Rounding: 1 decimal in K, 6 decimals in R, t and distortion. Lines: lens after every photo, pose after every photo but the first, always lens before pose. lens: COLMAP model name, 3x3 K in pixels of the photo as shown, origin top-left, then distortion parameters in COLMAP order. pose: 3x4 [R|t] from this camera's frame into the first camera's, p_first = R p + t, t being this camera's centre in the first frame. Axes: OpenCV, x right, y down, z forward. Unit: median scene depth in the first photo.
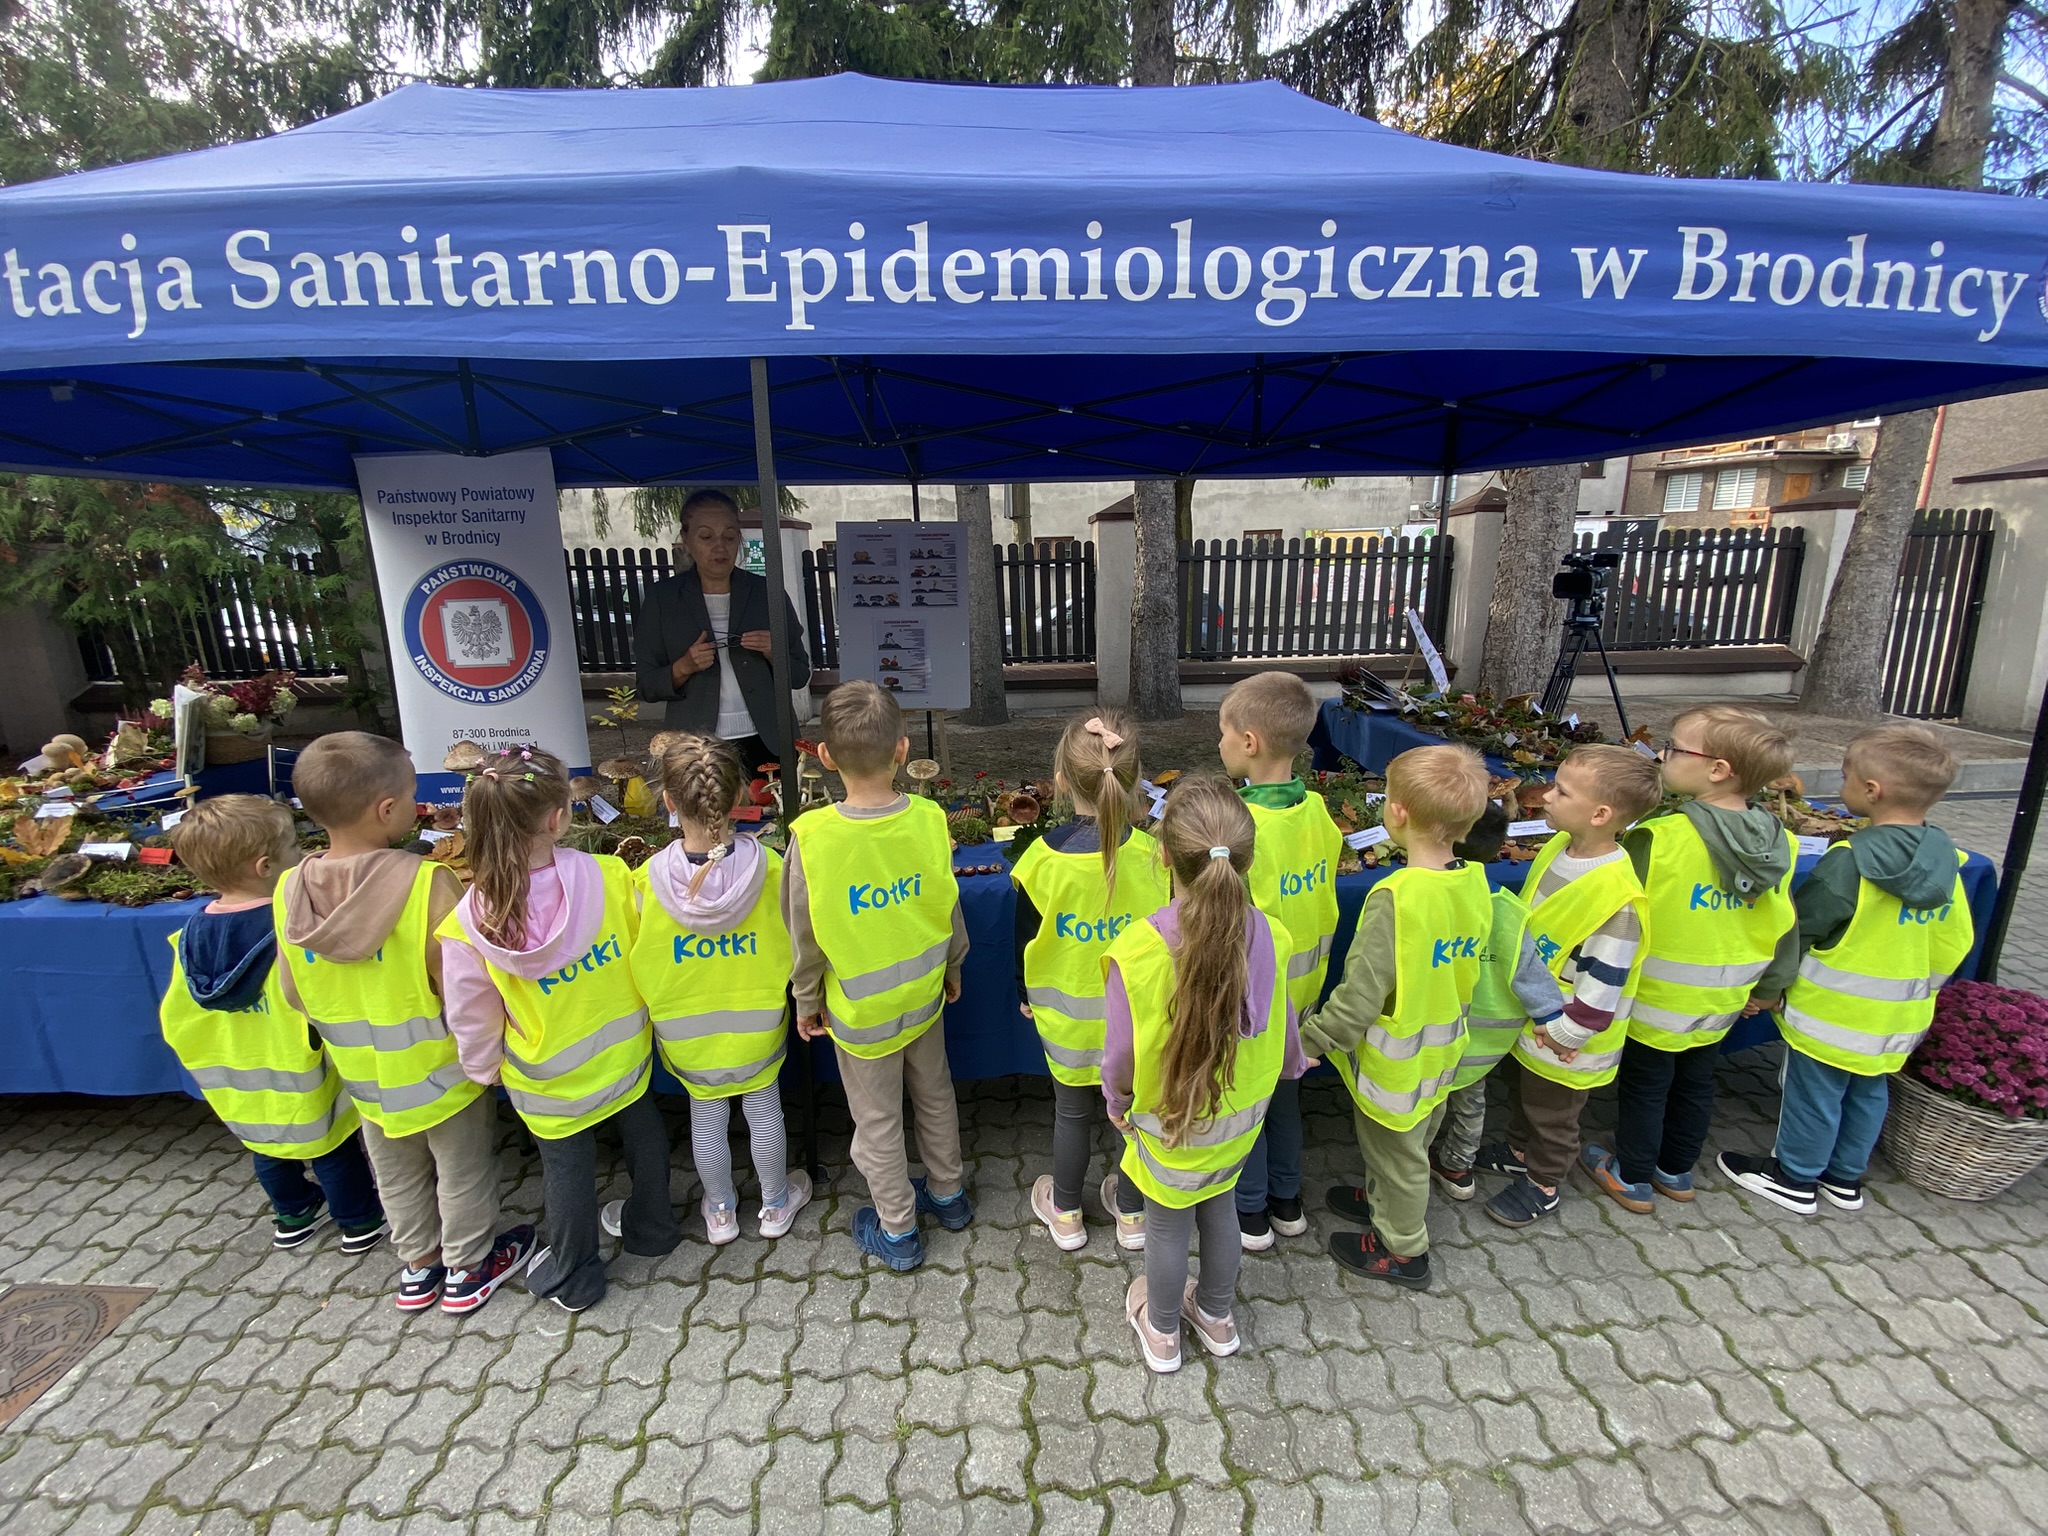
lens RADIAL K [[832.5, 0, 1021.8], [0, 832.5, 770.3], [0, 0, 1]] dist [0.008885, -0.014761]
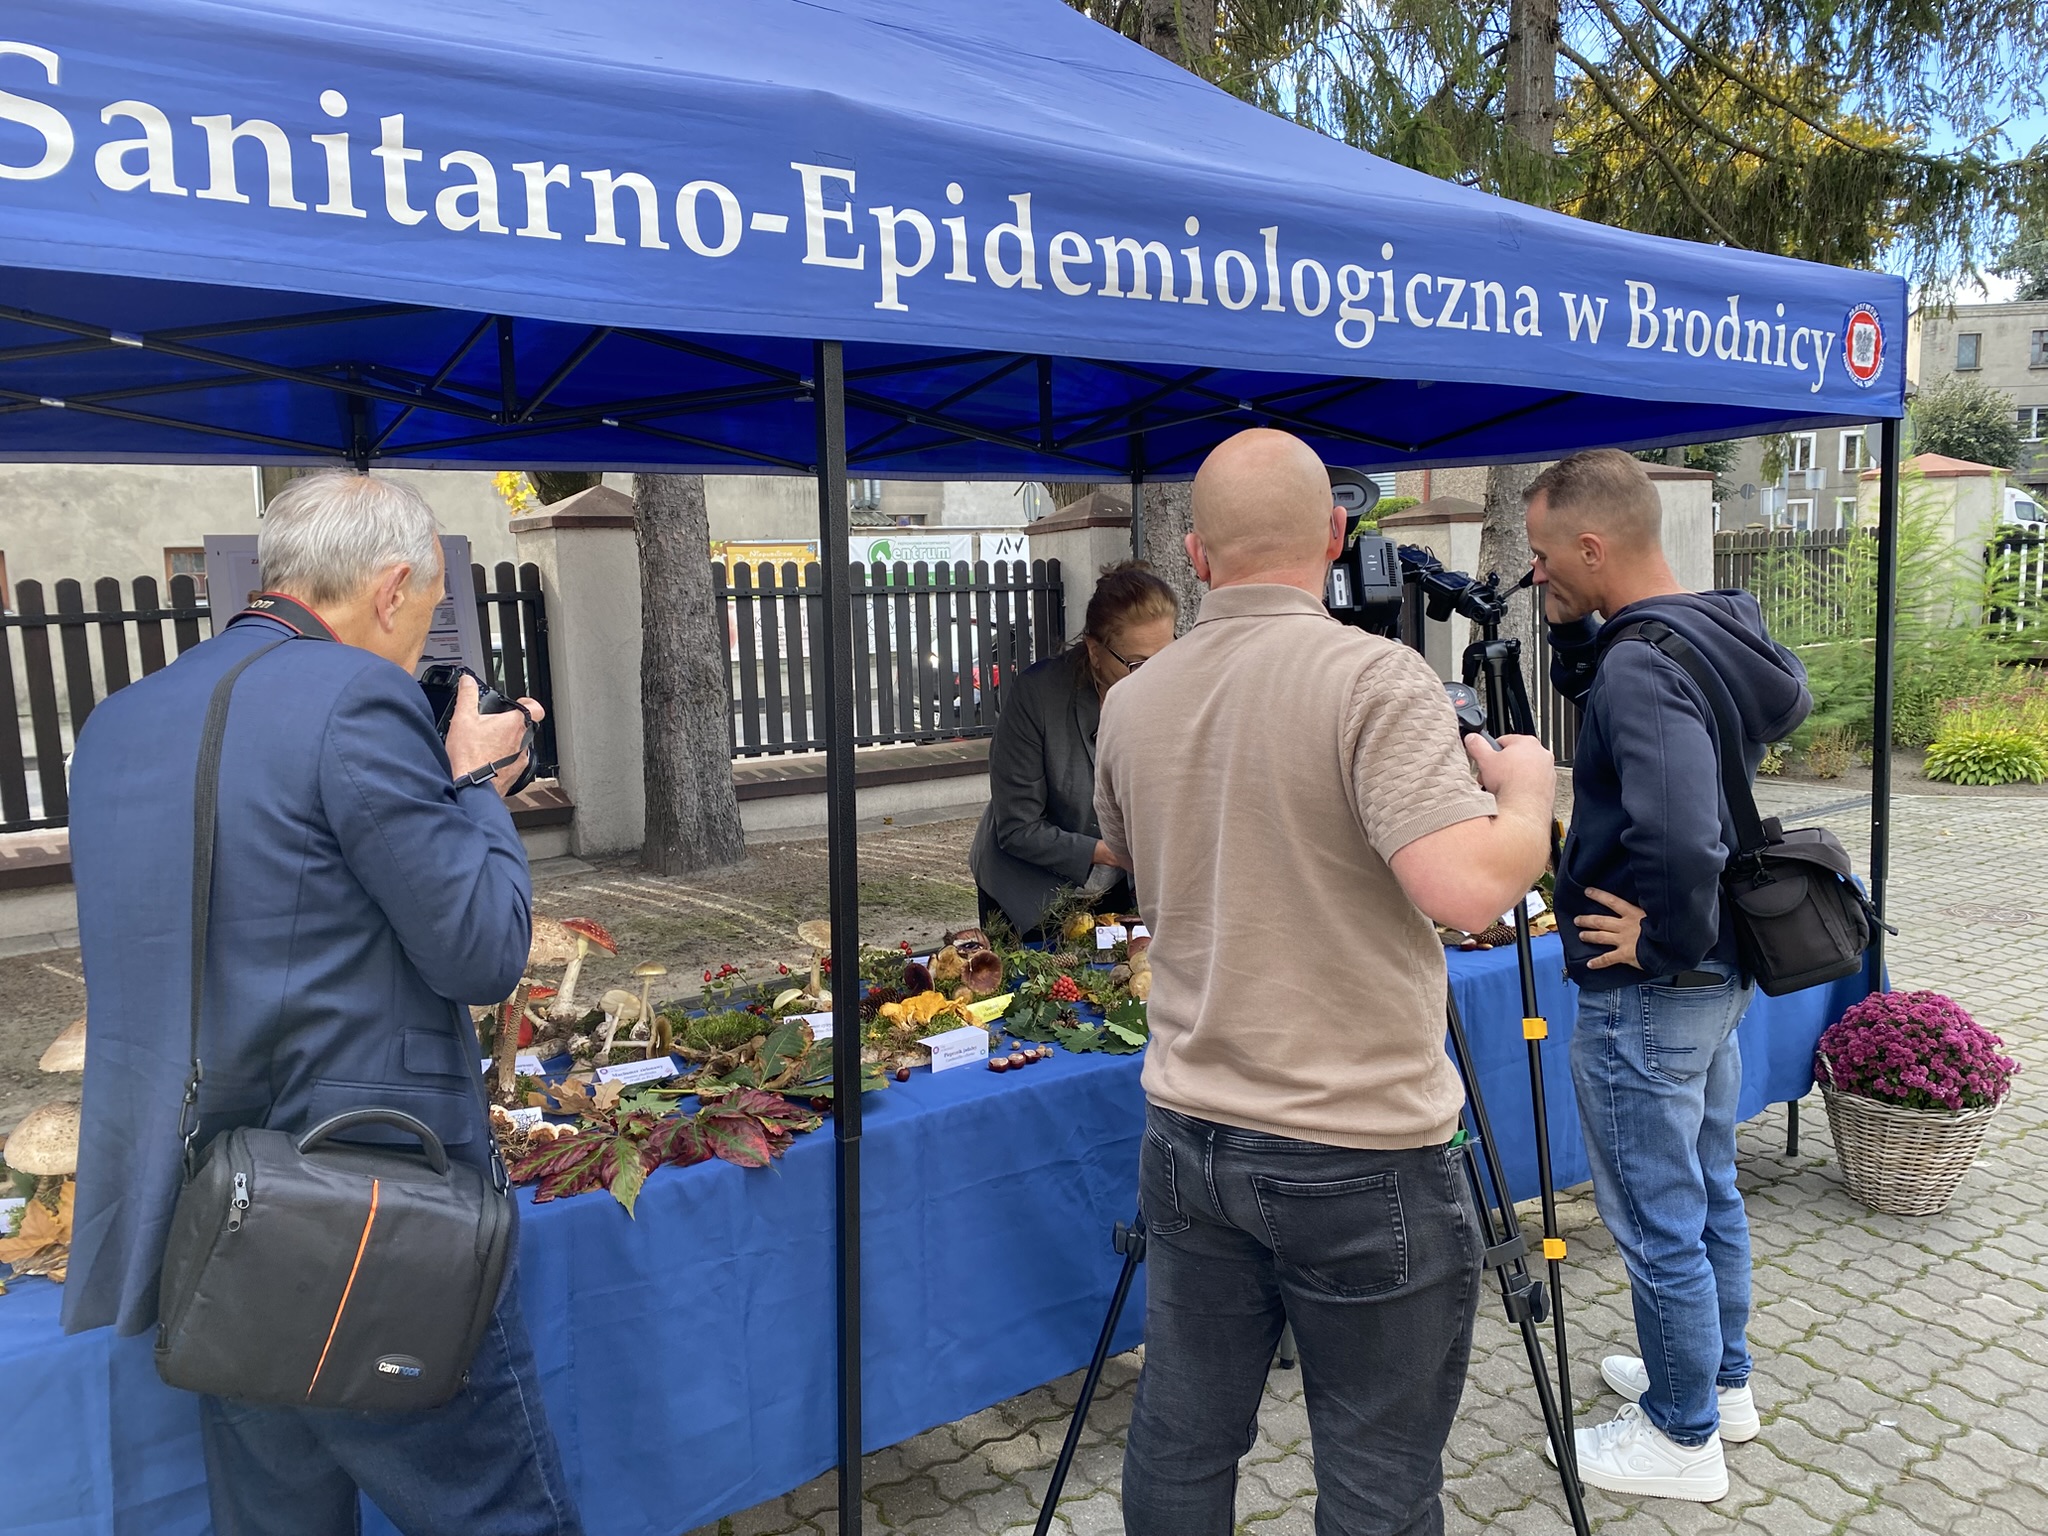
lens RADIAL K [[1557.0, 0, 1009.8], [0, 1557.0, 758.2], [0, 0, 1]] dist [0.029428, -0.021313]
pose [[0.840439, -0.070668, 0.537278, -0.922388], [0.144826, 0.984688, -0.097028, 0.004965], [-0.522195, 0.159358, 0.837805, -0.132261]]
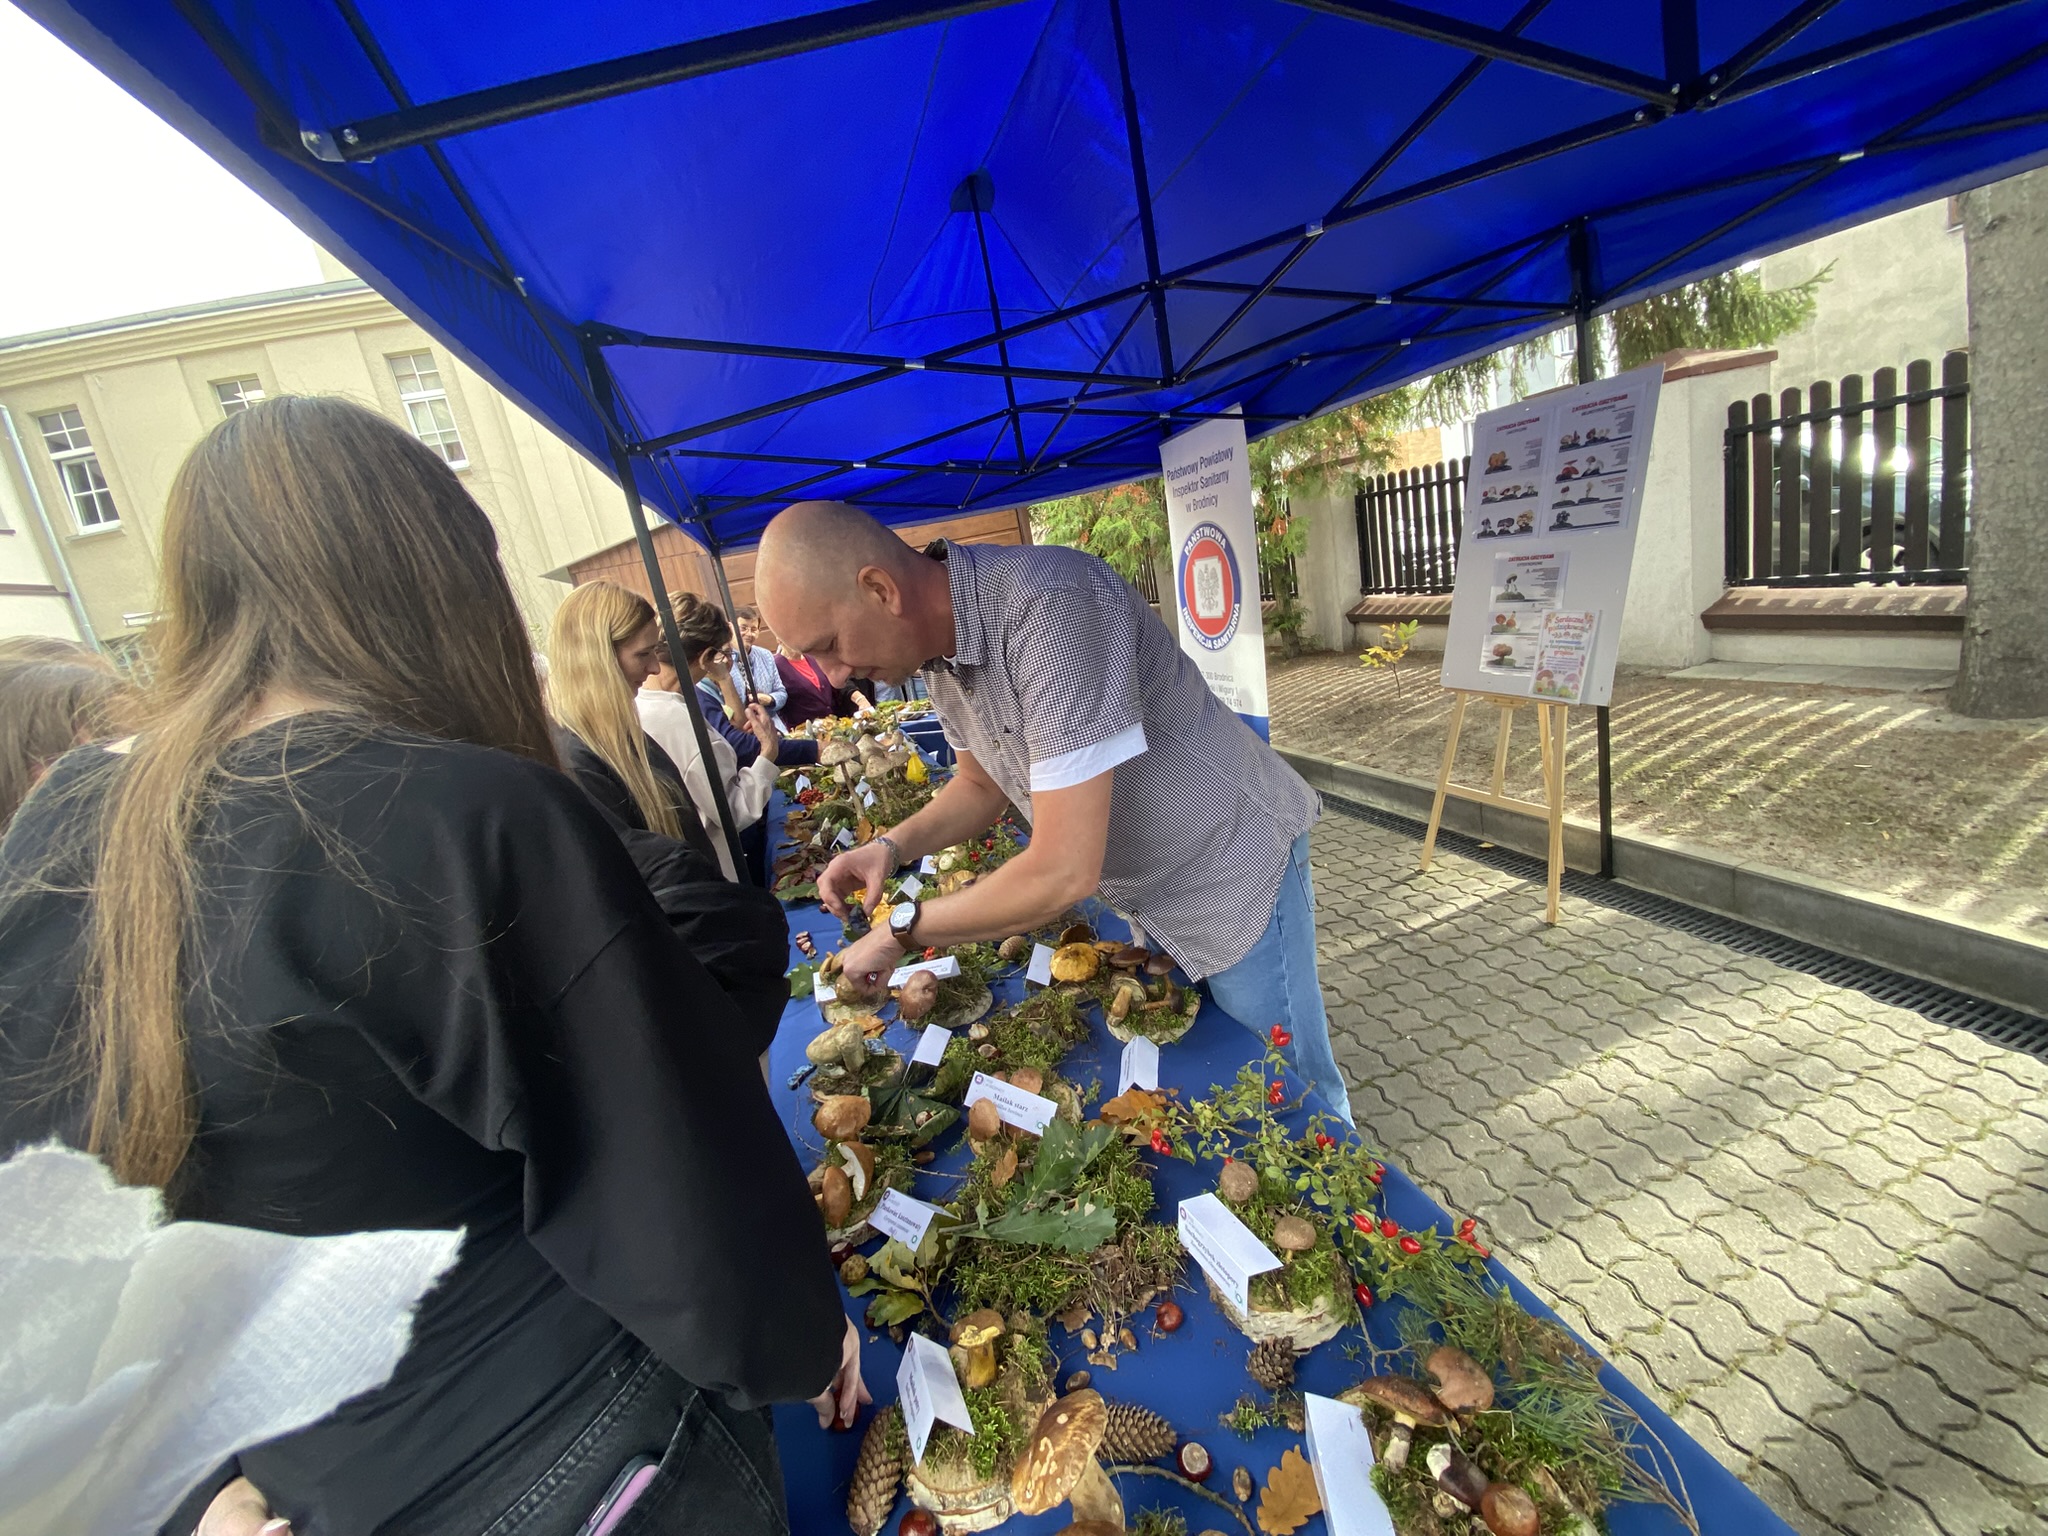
lens RADIAL K [[832.5, 0, 1000.2], [0, 832.5, 775.6], [0, 0, 1]] dist [0.008885, -0.014761]
pose [[0.233365, 0.199508, -0.951702, 1.101944], [-0.044820, 0.979892, 0.194428, -0.331131], [0.971356, -0.002717, 0.237614, 1.235248]]
